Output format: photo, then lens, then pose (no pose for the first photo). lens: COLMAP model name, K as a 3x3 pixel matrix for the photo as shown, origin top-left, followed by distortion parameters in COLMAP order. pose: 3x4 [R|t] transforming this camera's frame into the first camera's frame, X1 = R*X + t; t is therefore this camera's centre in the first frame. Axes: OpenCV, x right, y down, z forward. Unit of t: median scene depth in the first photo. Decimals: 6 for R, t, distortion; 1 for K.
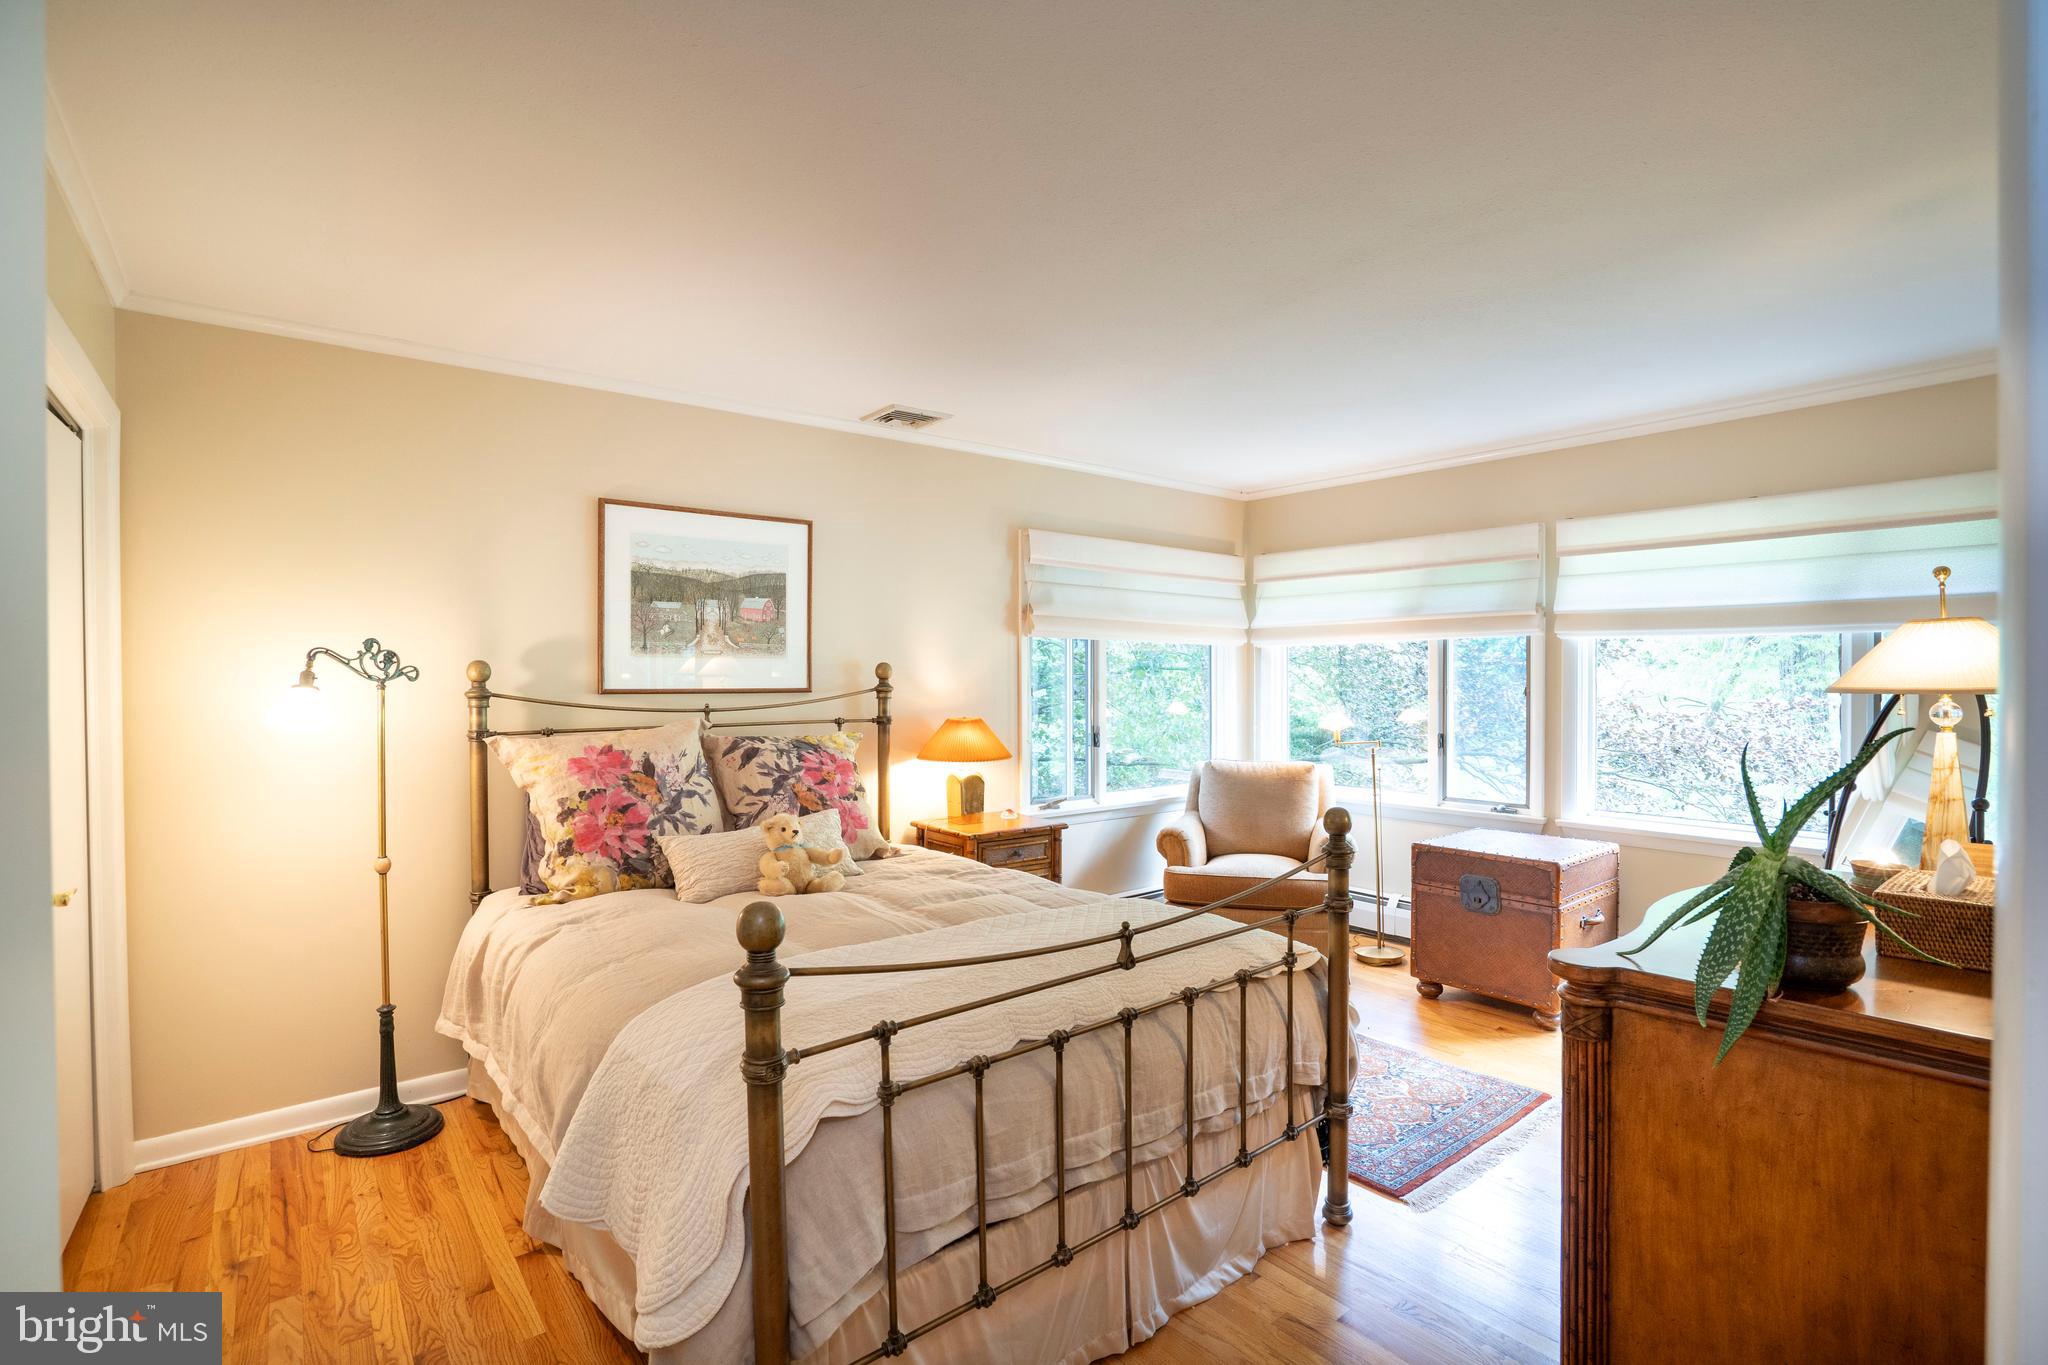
lens RADIAL K [[952.6, 0, 1012.1], [0, 952.6, 682.3], [0, 0, 1]] dist [-0.028129, 0.004243]
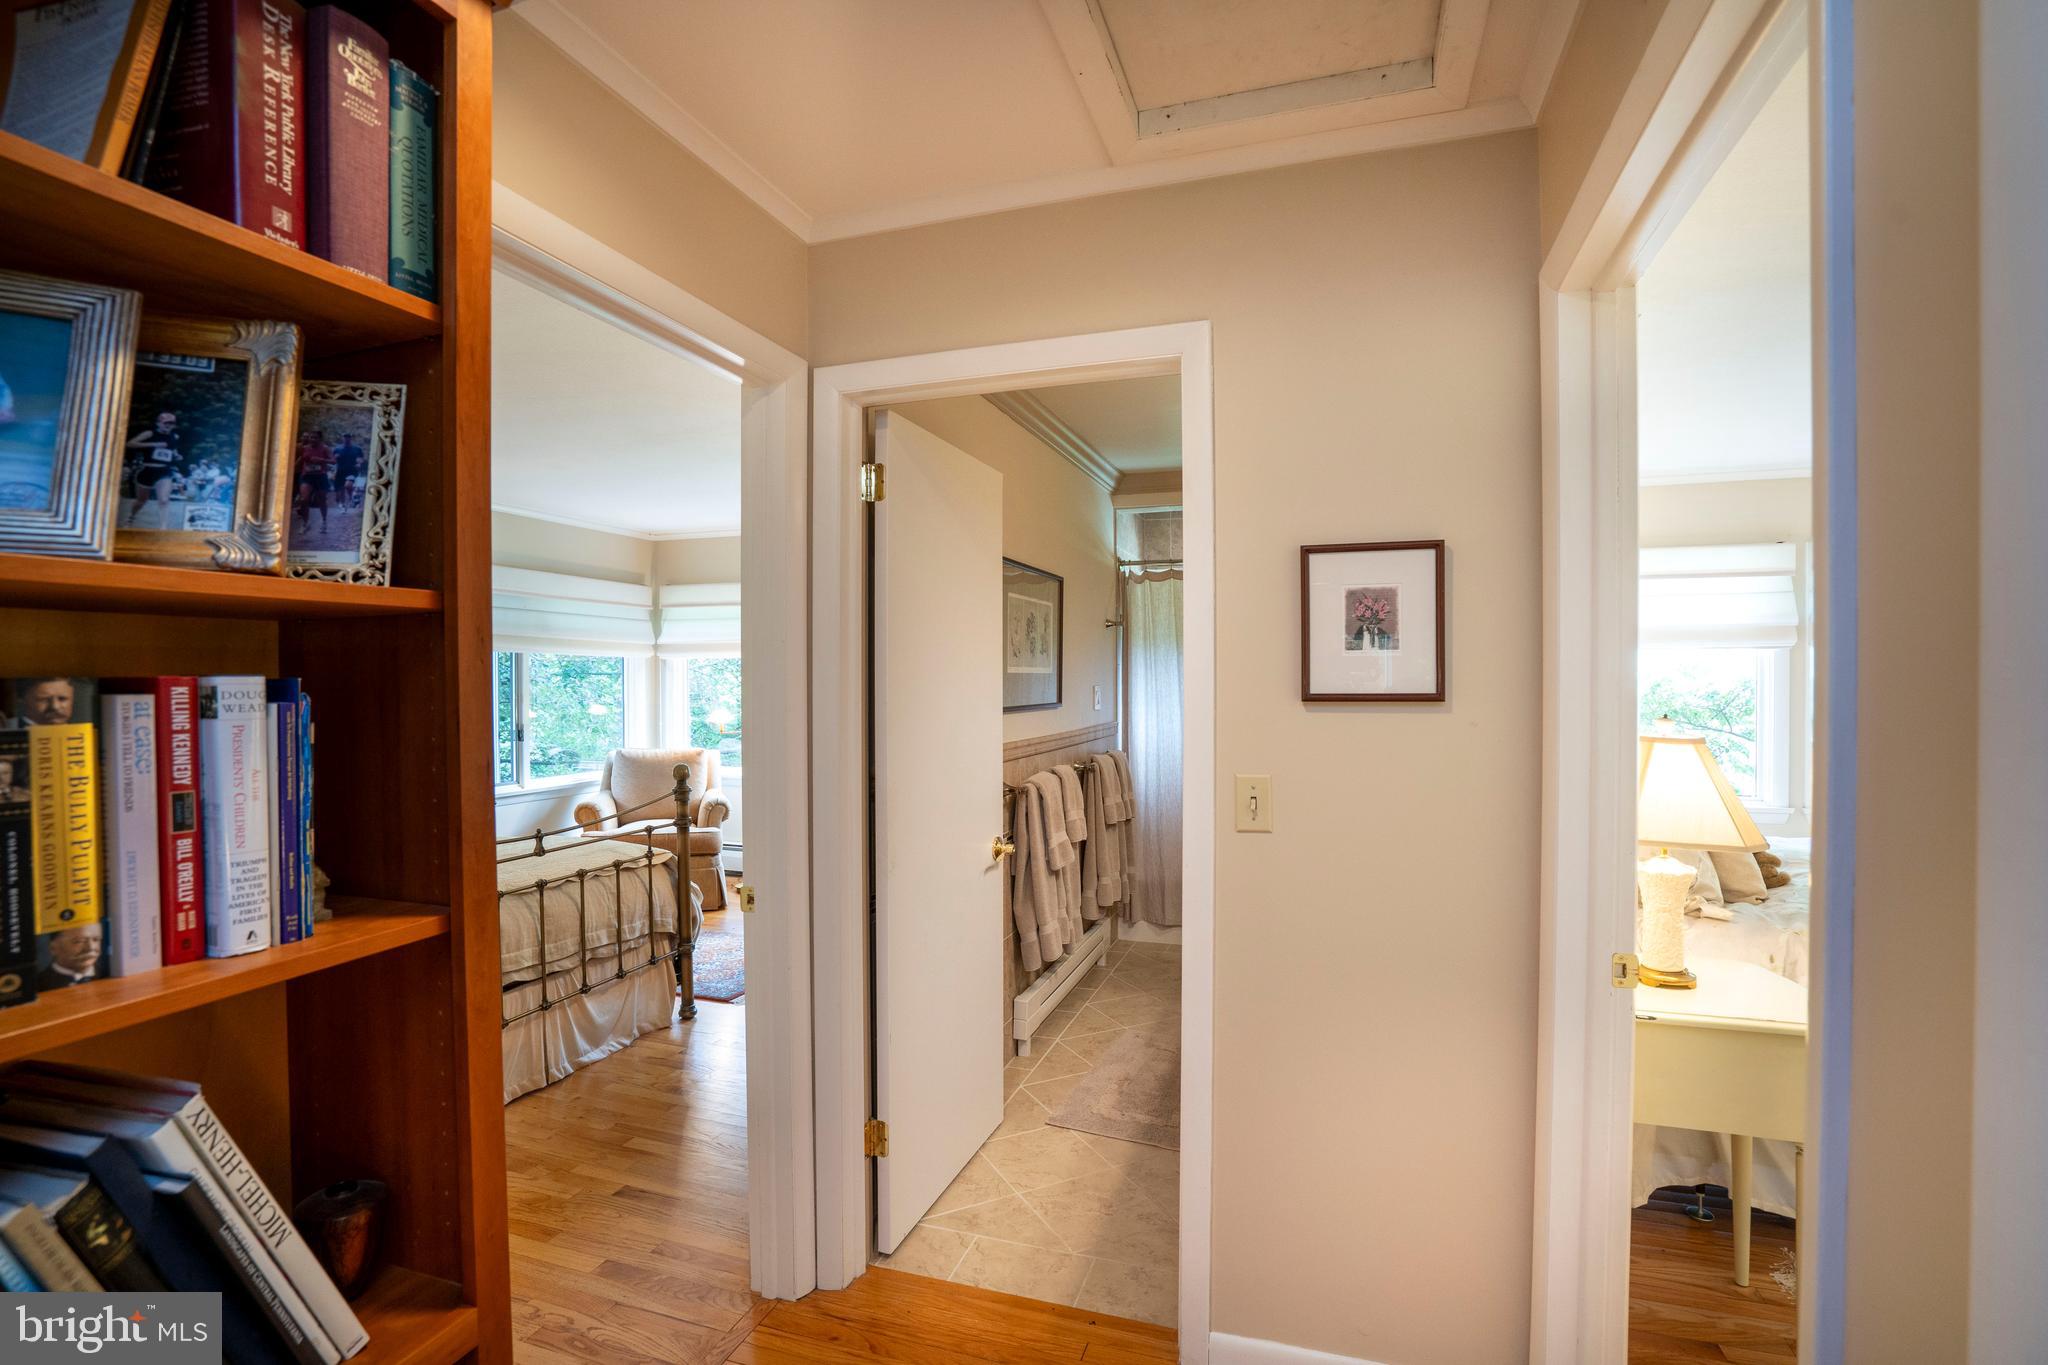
lens RADIAL K [[952.6, 0, 1021.2], [0, 952.6, 692.1], [0, 0, 1]] dist [-0.028129, 0.004243]
pose [[0.840209, -0.011914, 0.542131, -0.059195], [0.006730, 0.999911, 0.011544, -0.012073], [-0.542221, -0.006051, 0.840214, -0.749645]]
